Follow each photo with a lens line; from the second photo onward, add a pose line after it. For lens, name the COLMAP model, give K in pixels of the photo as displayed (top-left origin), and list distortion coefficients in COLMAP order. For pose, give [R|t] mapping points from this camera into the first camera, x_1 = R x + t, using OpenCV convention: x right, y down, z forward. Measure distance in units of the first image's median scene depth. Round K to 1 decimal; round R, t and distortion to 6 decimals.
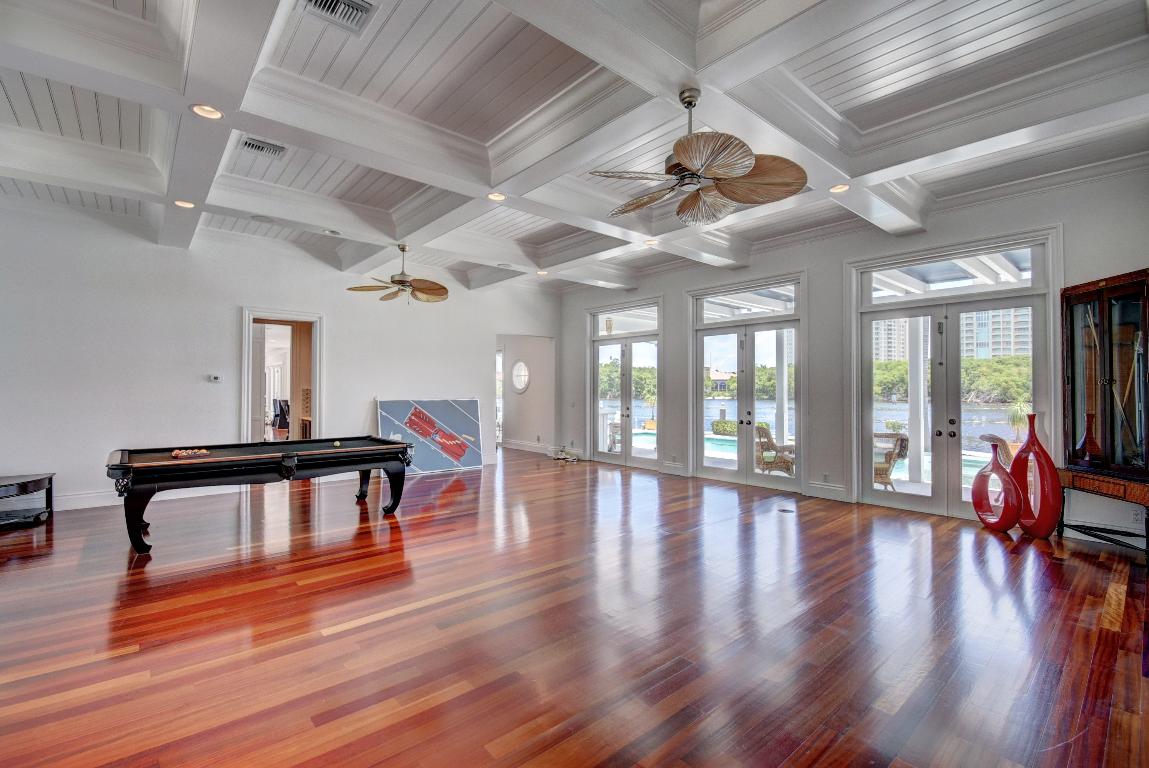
lens RADIAL K [[505.2, 0, 573.4], [0, 505.2, 385.5], [0, 0, 1]] dist [-0.002644, -0.005507]
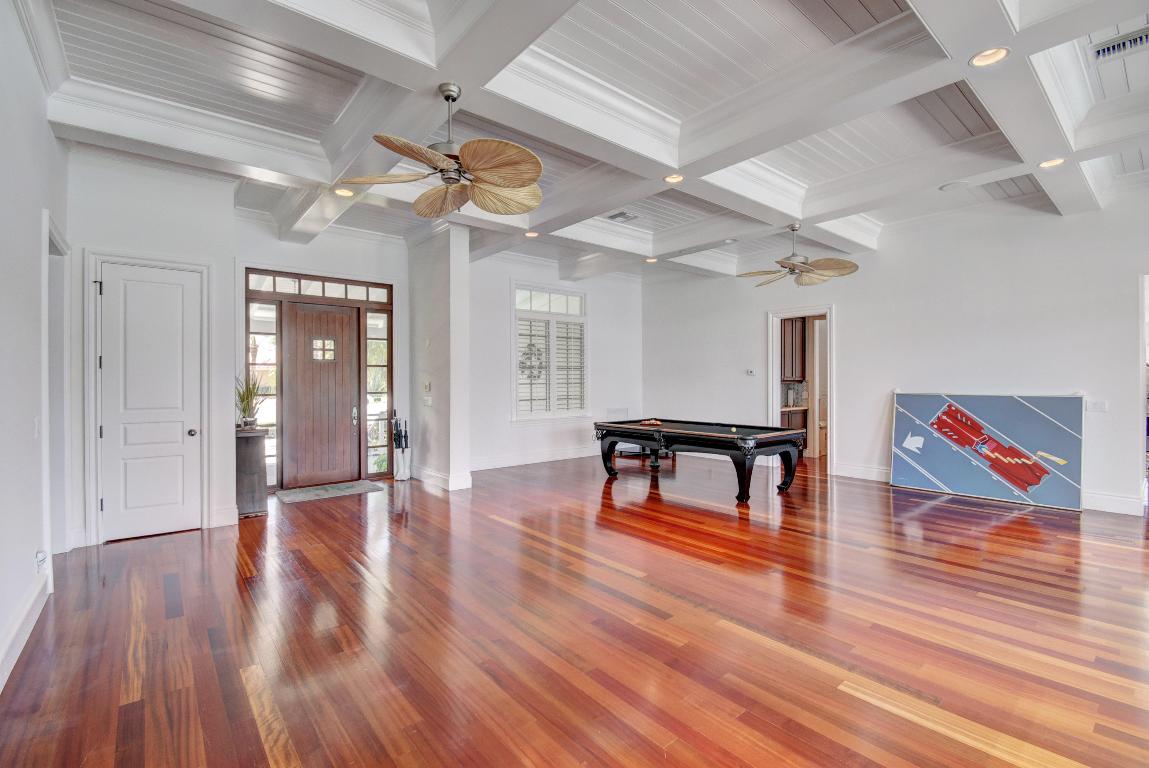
lens RADIAL K [[505.2, 0, 573.3], [0, 505.2, 383.5], [0, 0, 1]] dist [-0.002644, -0.005507]
pose [[-0.021140, -0.002564, -0.999773, 0.431778], [0.008395, 0.999961, -0.002742, 0.010665], [0.999741, -0.008451, -0.021117, 0.458797]]
